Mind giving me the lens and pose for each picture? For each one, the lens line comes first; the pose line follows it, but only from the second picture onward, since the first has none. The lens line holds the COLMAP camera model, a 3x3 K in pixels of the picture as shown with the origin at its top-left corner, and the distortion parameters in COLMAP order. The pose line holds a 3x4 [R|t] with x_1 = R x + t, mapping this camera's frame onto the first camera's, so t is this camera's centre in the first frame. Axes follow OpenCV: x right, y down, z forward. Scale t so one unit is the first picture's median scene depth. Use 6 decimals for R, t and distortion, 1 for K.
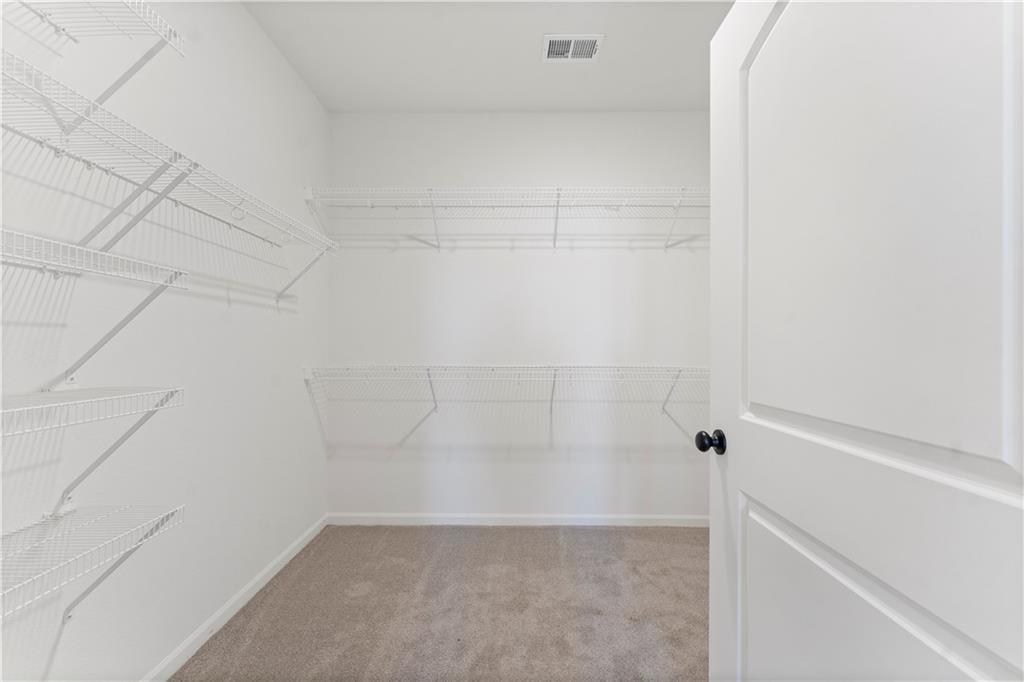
lens RADIAL K [[419.7, 0, 509.9], [0, 419.7, 342.0], [0, 0, 1]] dist [0.001110, -0.000045]
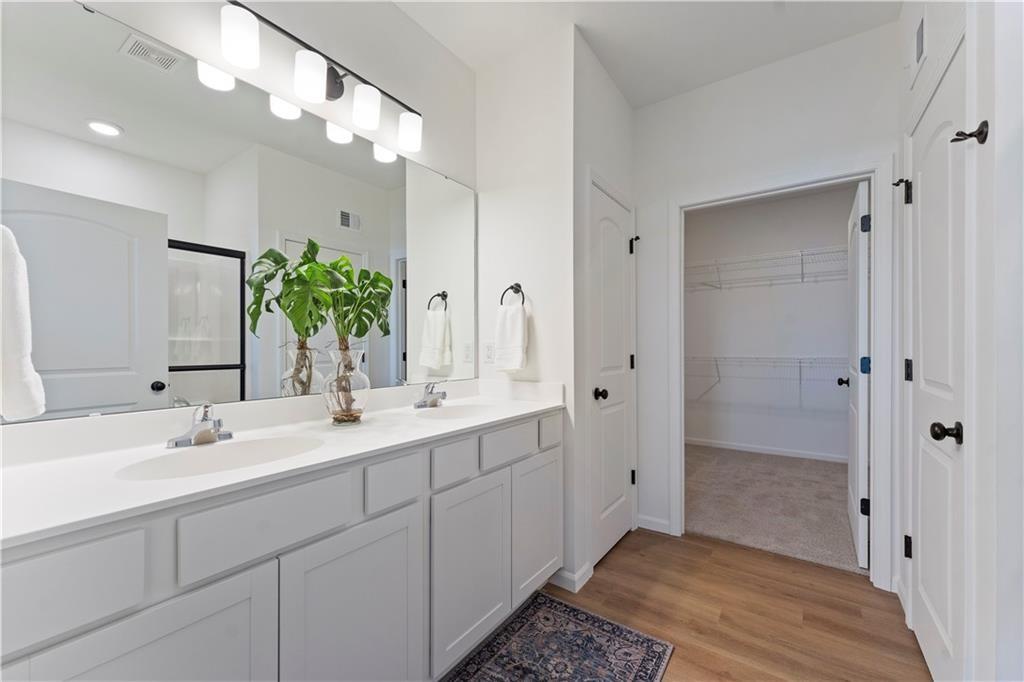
lens RADIAL K [[419.7, 0, 506.5], [0, 419.7, 341.9], [0, 0, 1]] dist [0.001110, -0.000045]
pose [[0.814972, -0.006414, -0.579465, 0.114046], [0.006882, 0.999975, -0.001390, -0.006325], [0.579460, -0.002855, 0.814996, -0.941174]]
